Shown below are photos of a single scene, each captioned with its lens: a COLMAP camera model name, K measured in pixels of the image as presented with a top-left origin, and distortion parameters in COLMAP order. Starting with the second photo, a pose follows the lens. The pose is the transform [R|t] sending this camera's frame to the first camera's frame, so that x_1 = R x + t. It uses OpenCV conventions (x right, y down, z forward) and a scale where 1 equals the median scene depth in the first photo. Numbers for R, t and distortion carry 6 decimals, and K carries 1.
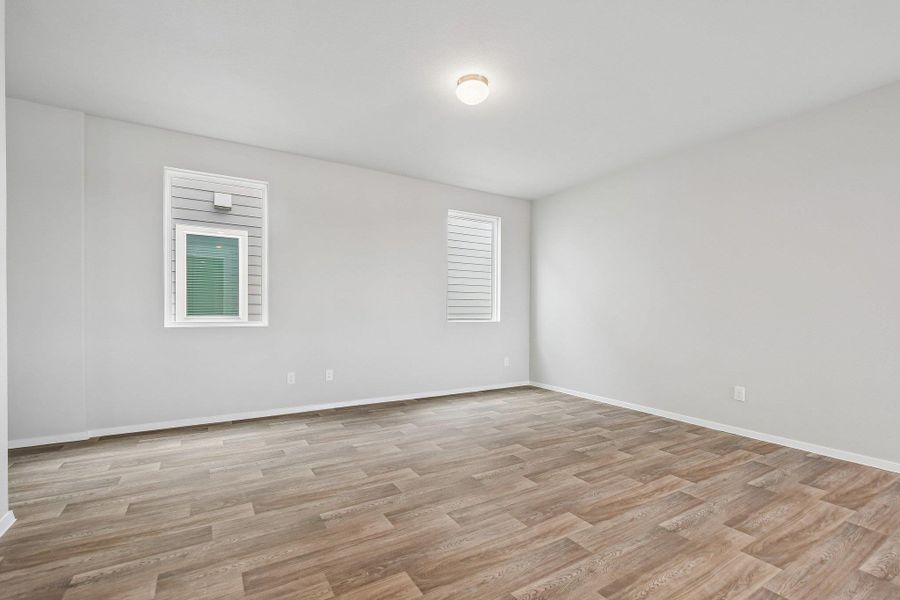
lens RADIAL K [[385.4, 0, 428.8], [0, 385.4, 408.7], [0, 0, 1]] dist [-0.004088, -0.000111]
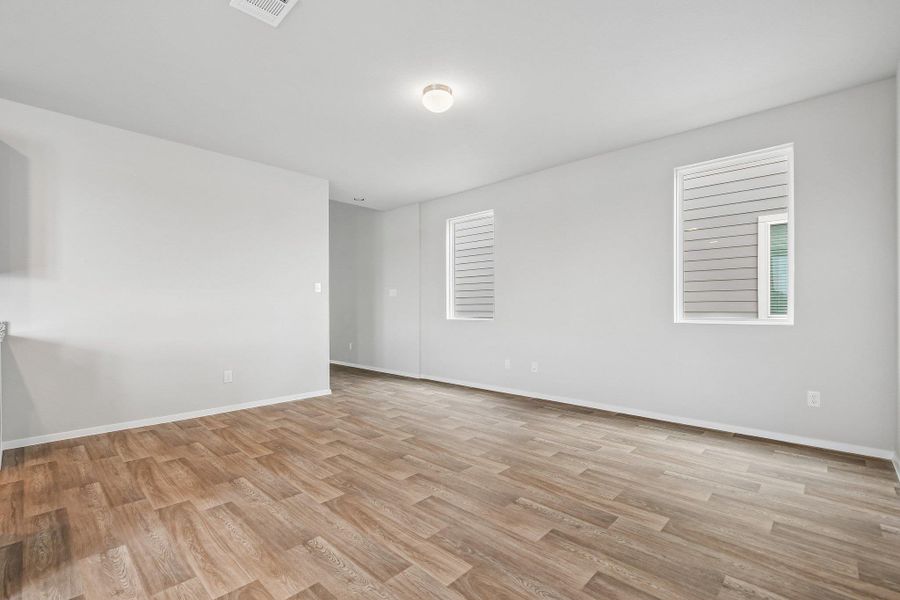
lens RADIAL K [[399.8, 0, 451.5], [0, 399.8, 309.2], [0, 0, 1]] dist [0.000105, -0.000197]
pose [[0.288315, -0.003756, -0.957528, 0.818825], [-0.233425, 0.969548, -0.074089, -0.113461], [0.928648, 0.244872, 0.278658, 0.460723]]
